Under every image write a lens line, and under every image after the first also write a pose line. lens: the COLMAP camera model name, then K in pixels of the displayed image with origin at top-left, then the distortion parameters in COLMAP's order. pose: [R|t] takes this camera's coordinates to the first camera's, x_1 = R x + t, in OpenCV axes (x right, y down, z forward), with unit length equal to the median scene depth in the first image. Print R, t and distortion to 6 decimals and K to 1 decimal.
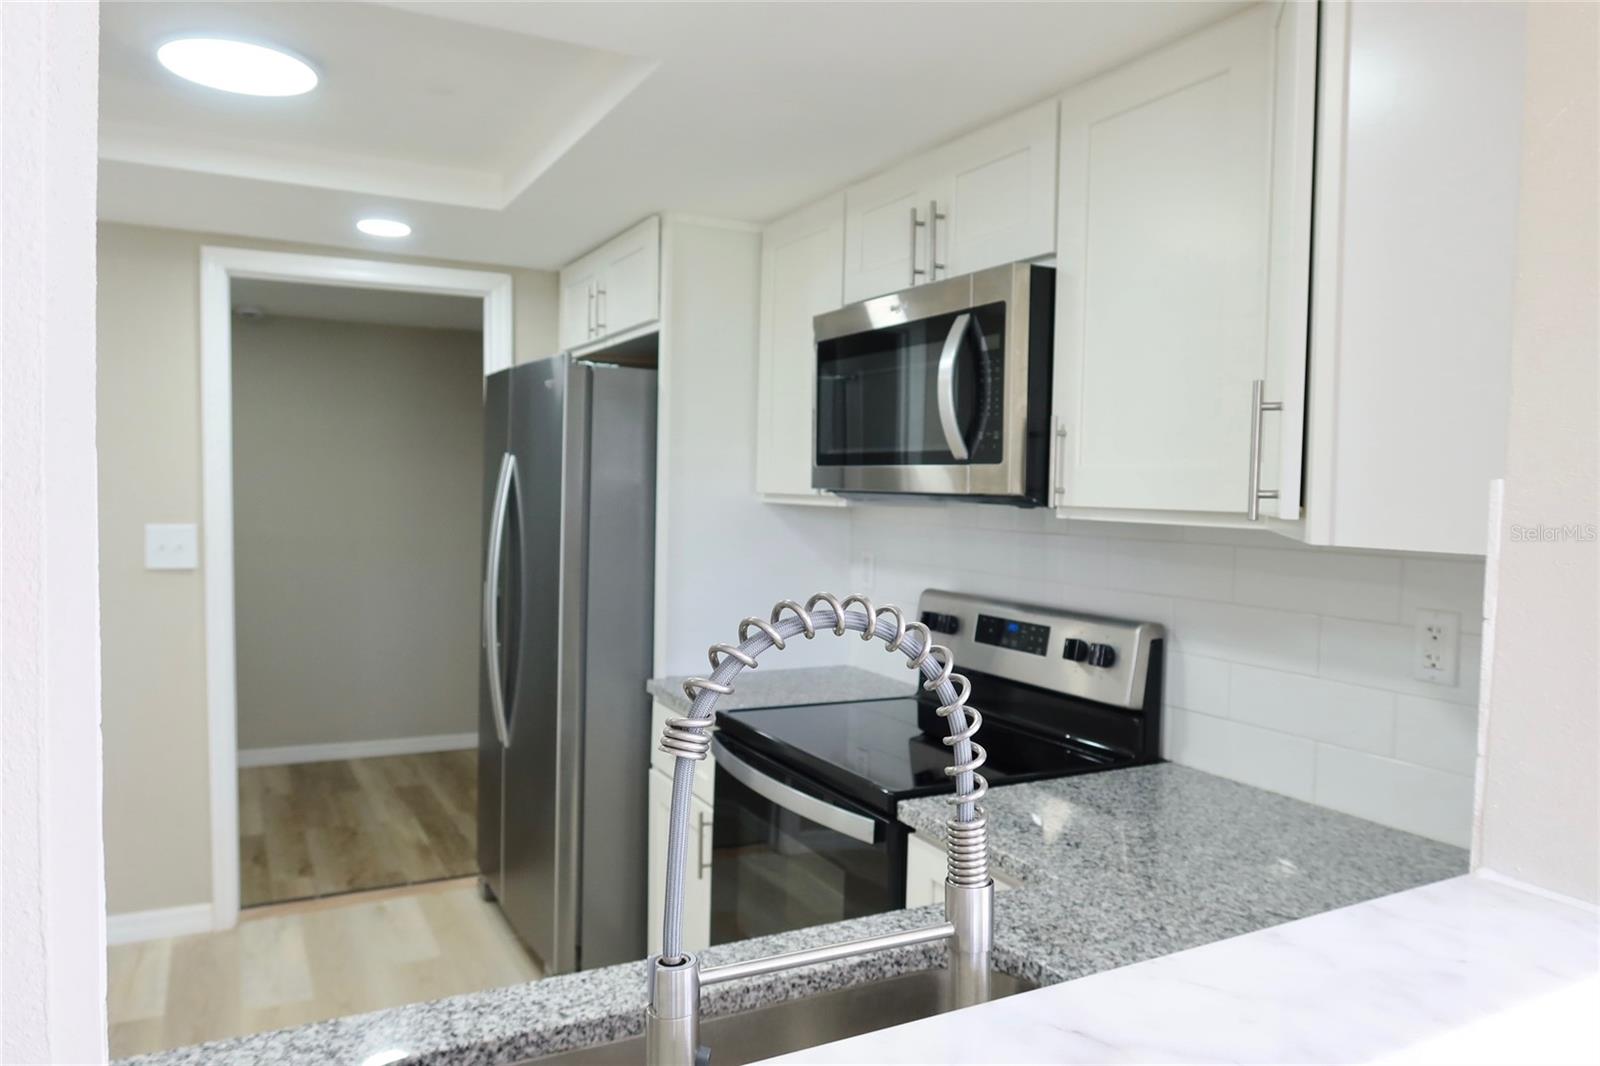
lens RADIAL K [[1094.0, 0, 800.0], [0, 1094.0, 533.0], [0, 0, 1]] dist [-0.037167, 0.013087]
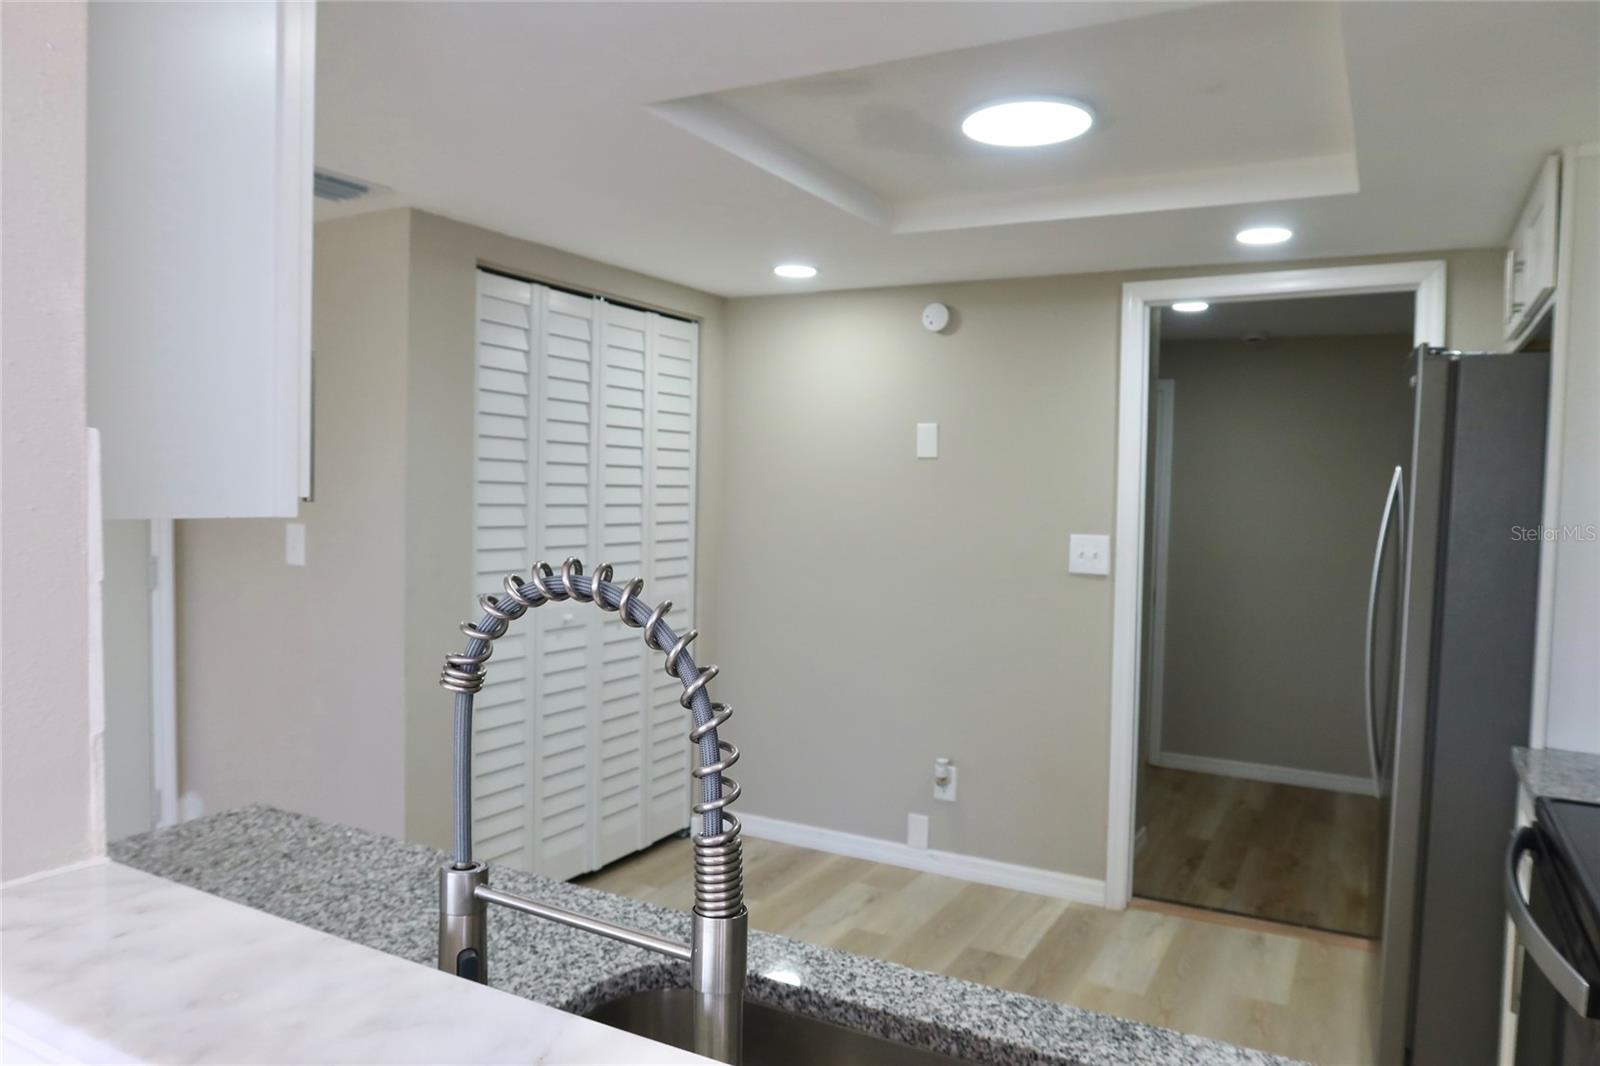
lens RADIAL K [[1094.0, 0, 800.0], [0, 1094.0, 533.0], [0, 0, 1]] dist [-0.037167, 0.013087]
pose [[0.548170, 0.025758, -0.835970, 0.202239], [-0.046129, 0.998935, 0.000530, 0.003519], [0.835094, 0.038272, 0.548774, 0.125416]]
